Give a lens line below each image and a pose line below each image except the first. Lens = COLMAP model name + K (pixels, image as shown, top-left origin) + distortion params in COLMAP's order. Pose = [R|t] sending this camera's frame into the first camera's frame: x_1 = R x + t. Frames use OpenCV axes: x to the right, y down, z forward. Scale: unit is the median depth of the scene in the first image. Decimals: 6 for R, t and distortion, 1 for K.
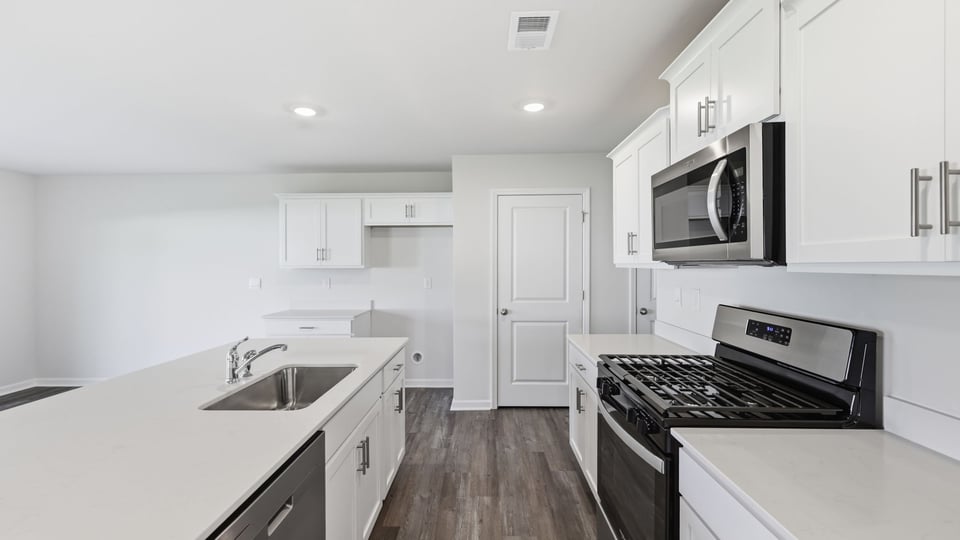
lens RADIAL K [[412.3, 0, 476.3], [0, 412.3, 269.1], [0, 0, 1]] dist [0.008562, -0.001956]
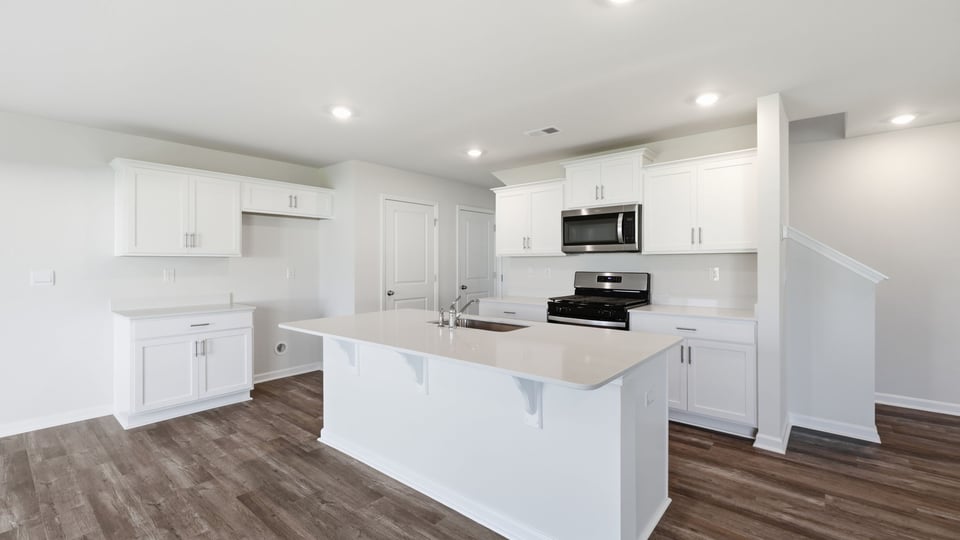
lens RADIAL K [[412.3, 0, 475.8], [0, 412.3, 267.9], [0, 0, 1]] dist [0.008562, -0.001956]
pose [[0.633619, -0.006234, 0.773620, -0.731661], [0.008575, 0.999963, 0.001034, 0.028663], [-0.773598, 0.005979, 0.633649, 0.006450]]
